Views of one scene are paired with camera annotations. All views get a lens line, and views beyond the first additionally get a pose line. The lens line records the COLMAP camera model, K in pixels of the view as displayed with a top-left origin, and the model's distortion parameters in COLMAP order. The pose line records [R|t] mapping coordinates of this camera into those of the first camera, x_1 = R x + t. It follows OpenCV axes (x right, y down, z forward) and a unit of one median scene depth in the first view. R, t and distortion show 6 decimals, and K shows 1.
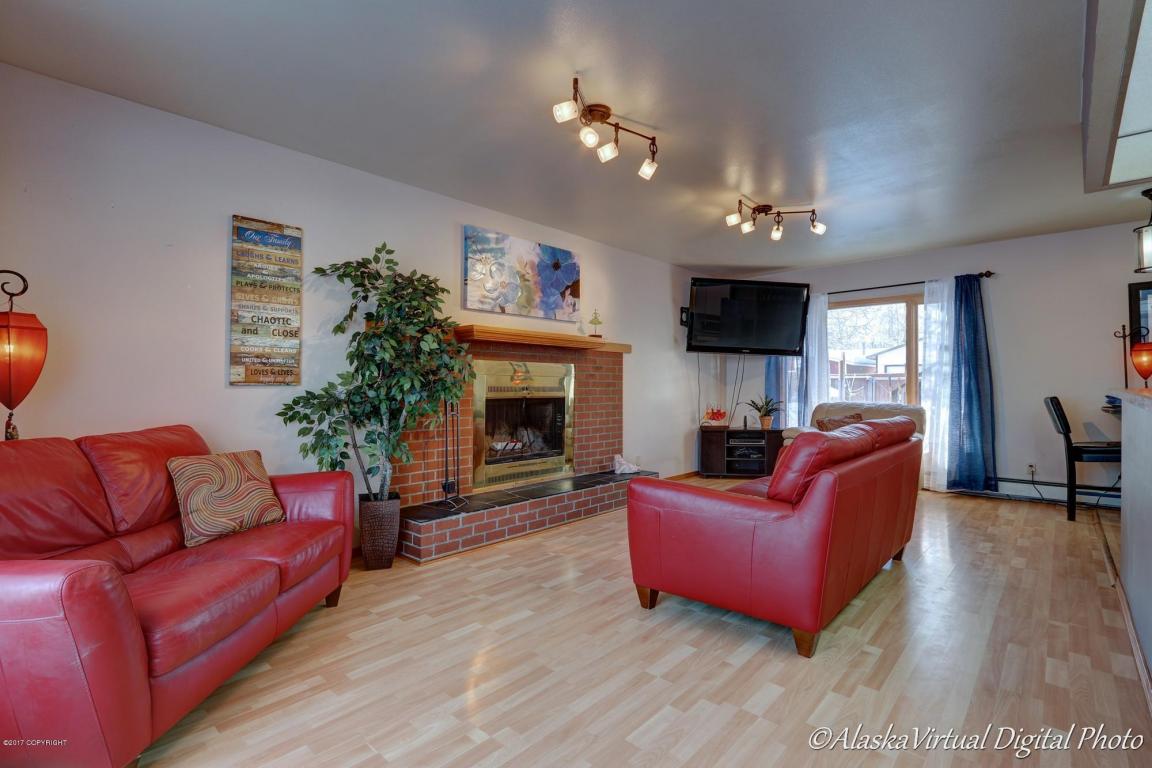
lens RADIAL K [[534.3, 0, 568.9], [0, 534.3, 379.4], [0, 0, 1]] dist [-0.019059, 0.002522]
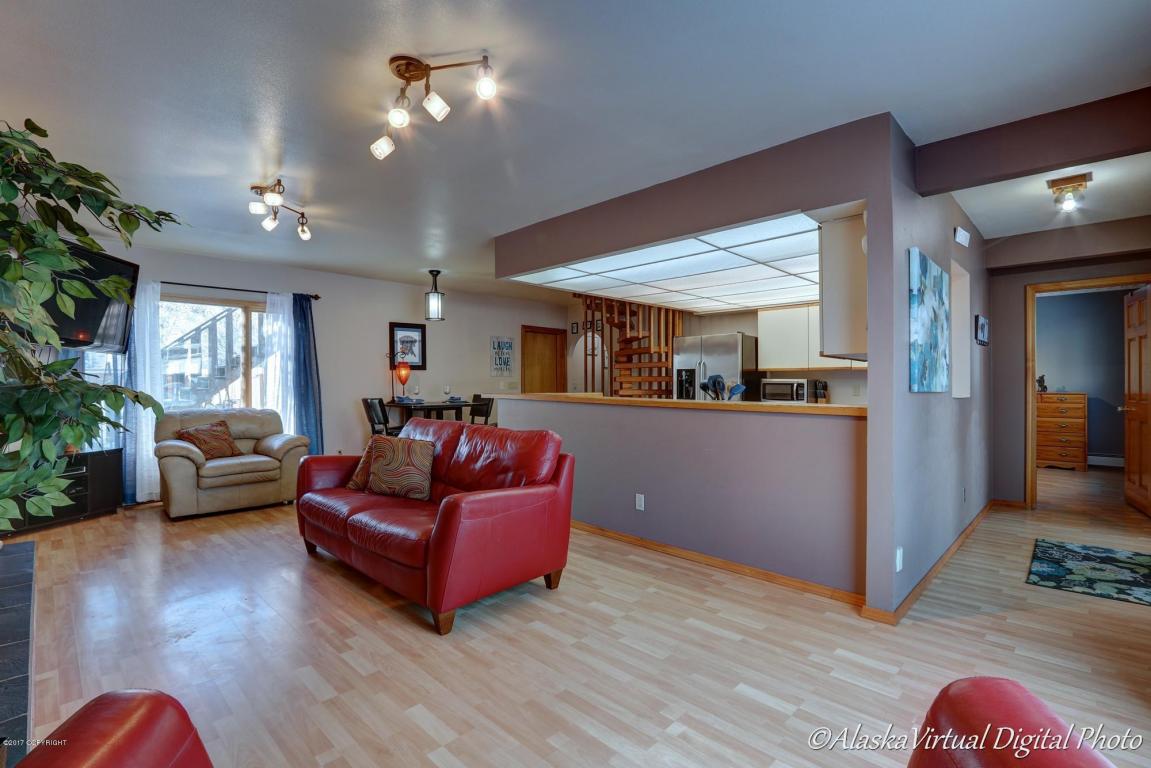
lens RADIAL K [[533.9, 0, 575.1], [0, 533.9, 383.4], [0, 0, 1]] dist [-0.019059, 0.002522]
pose [[0.021137, 0.001611, 0.999775, -0.632686], [-0.013545, 0.999907, -0.001325, -0.015248], [-0.999685, -0.013513, 0.021157, 0.598778]]
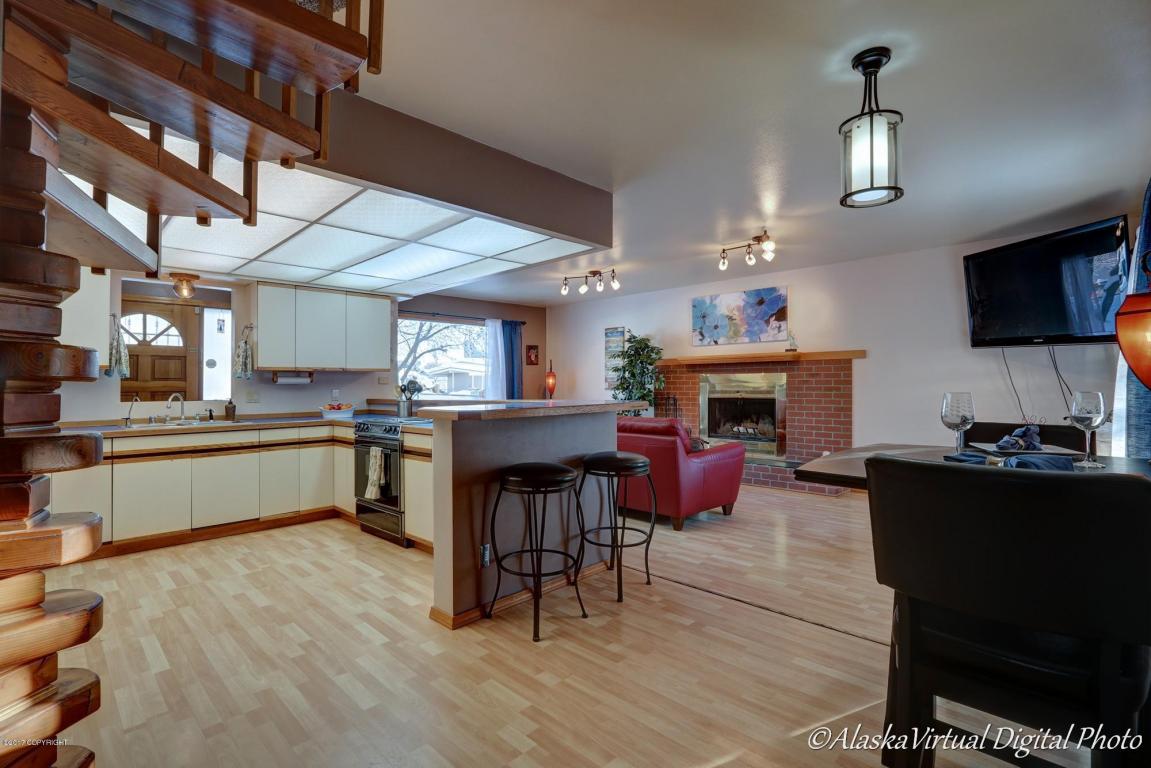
lens RADIAL K [[533.9, 0, 572.6], [0, 533.9, 382.1], [0, 0, 1]] dist [-0.019059, 0.002522]
pose [[-0.026099, -0.002823, -0.999655, 1.928440], [0.020332, 0.999788, -0.003355, -0.019193], [0.999453, -0.020412, -0.026036, 0.788406]]
